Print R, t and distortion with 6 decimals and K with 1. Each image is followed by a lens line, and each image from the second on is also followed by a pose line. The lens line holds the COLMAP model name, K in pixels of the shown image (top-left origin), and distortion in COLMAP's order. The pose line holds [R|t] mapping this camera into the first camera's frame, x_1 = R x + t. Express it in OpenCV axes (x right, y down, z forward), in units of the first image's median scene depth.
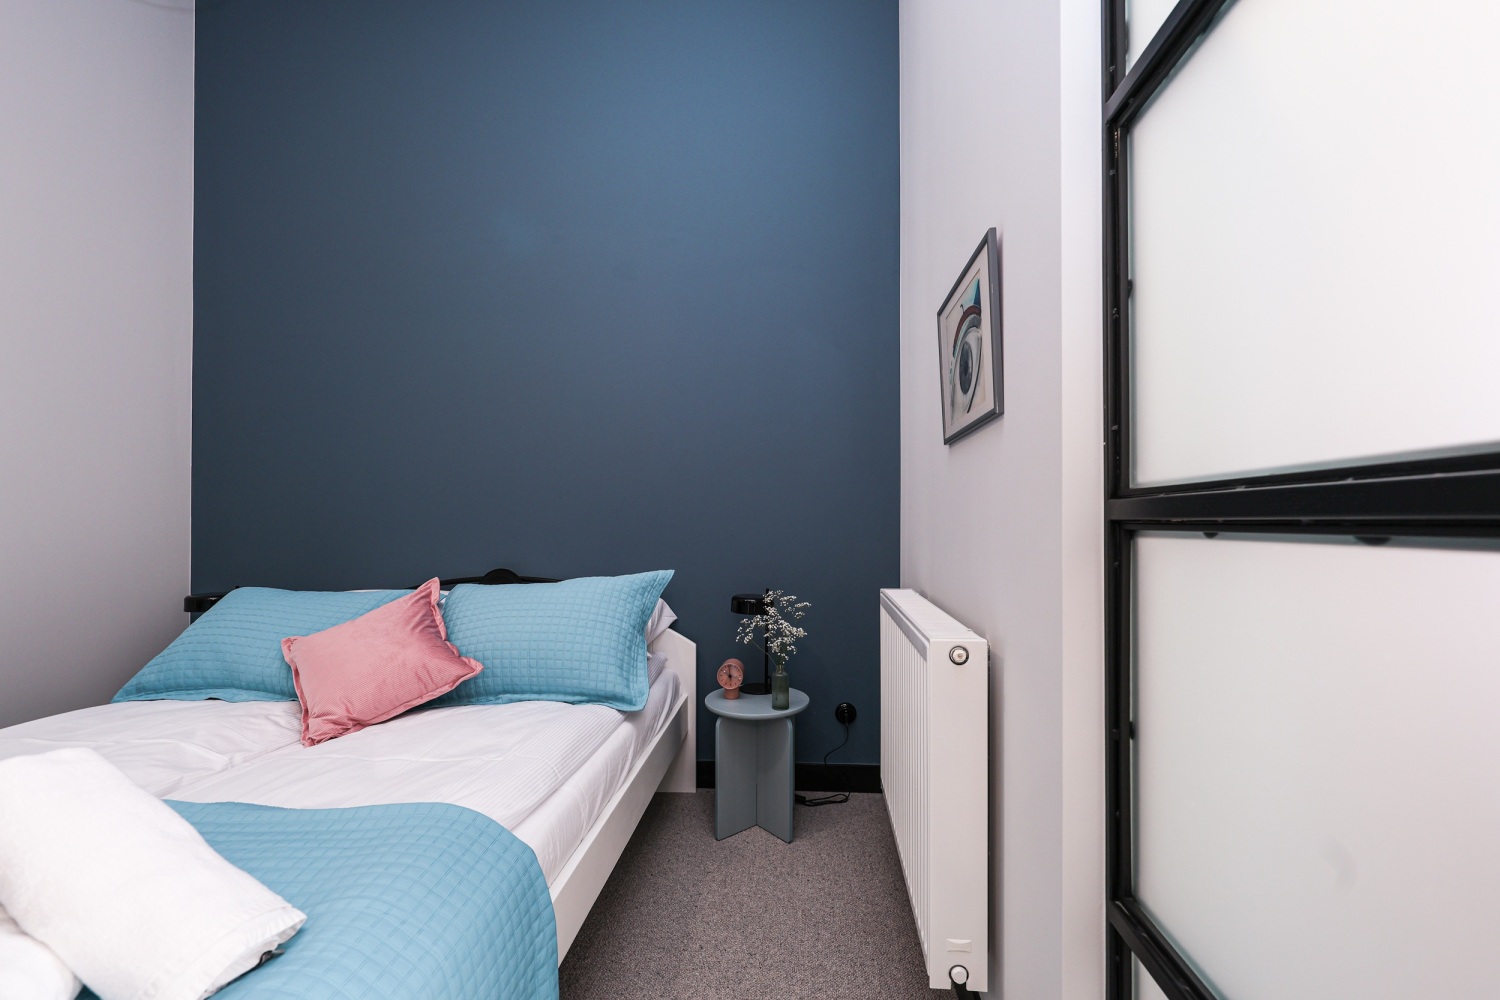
lens RADIAL K [[616.5, 0, 790.6], [0, 616.5, 520.6], [0, 0, 1]] dist [-0.002316, -0.000066]
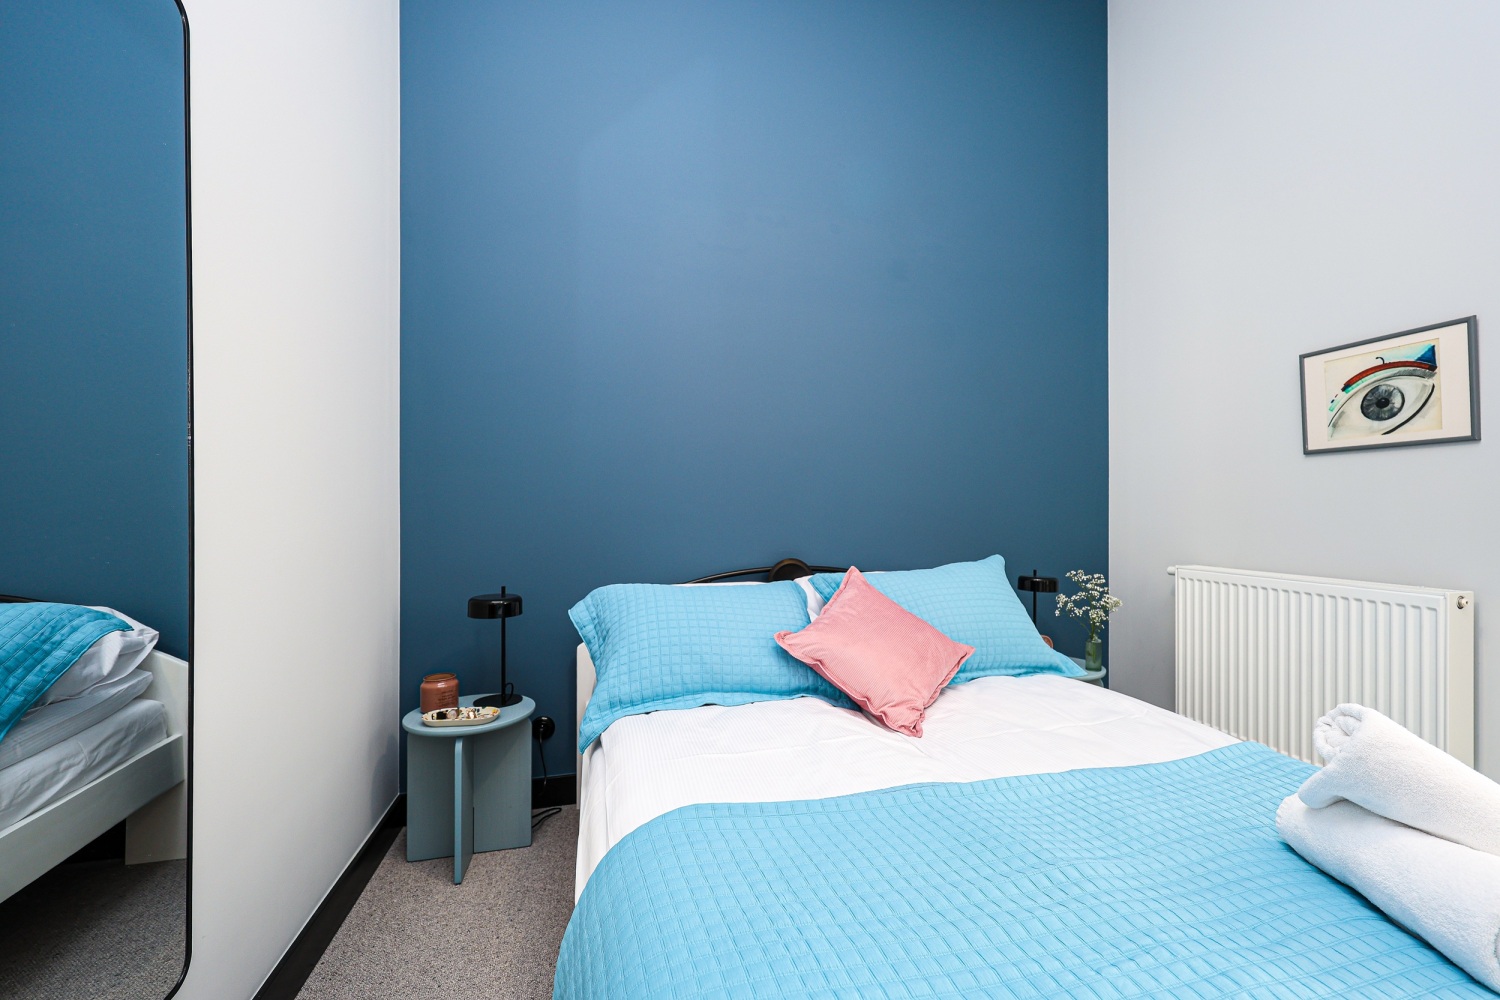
lens RADIAL K [[616.5, 0, 790.6], [0, 616.5, 520.6], [0, 0, 1]] dist [-0.002316, -0.000066]
pose [[0.939323, -0.000908, 0.343032, -1.110555], [-0.002539, 0.999951, 0.009597, 0.010125], [-0.343024, -0.009886, 0.939275, 0.109591]]
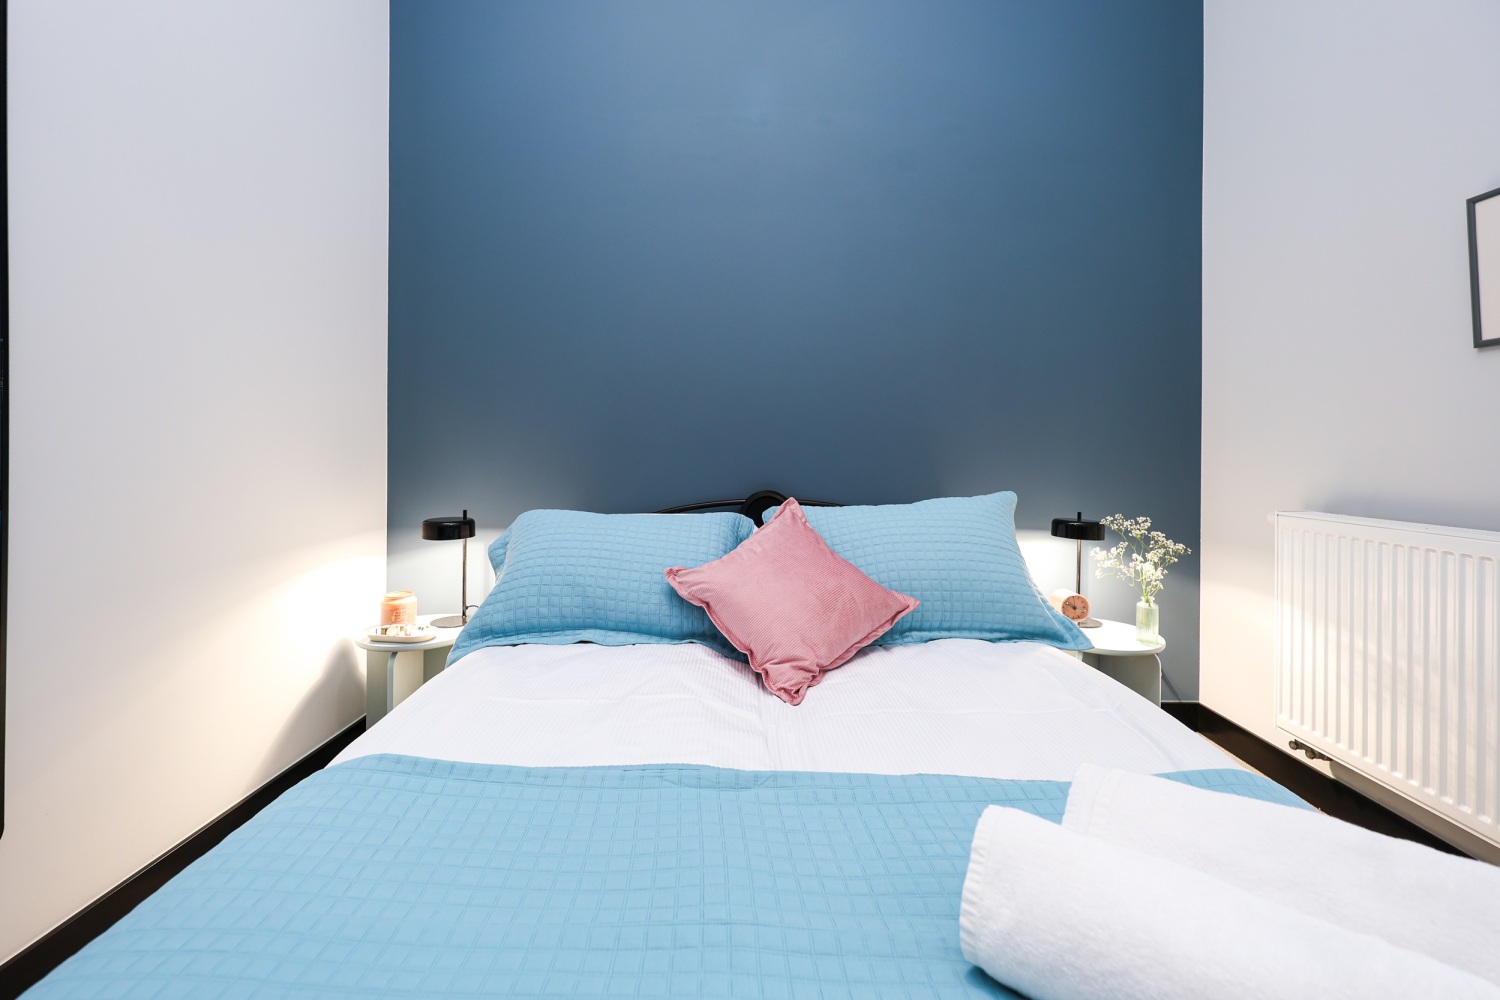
lens RADIAL K [[616.8, 0, 753.9], [0, 616.8, 457.8], [0, 0, 1]] dist [0.000061, 0.000276]
pose [[0.997390, 0.007480, 0.071813, -0.756520], [-0.007940, 0.999950, 0.006123, 0.035649], [-0.071763, -0.006678, 0.997399, 0.160245]]
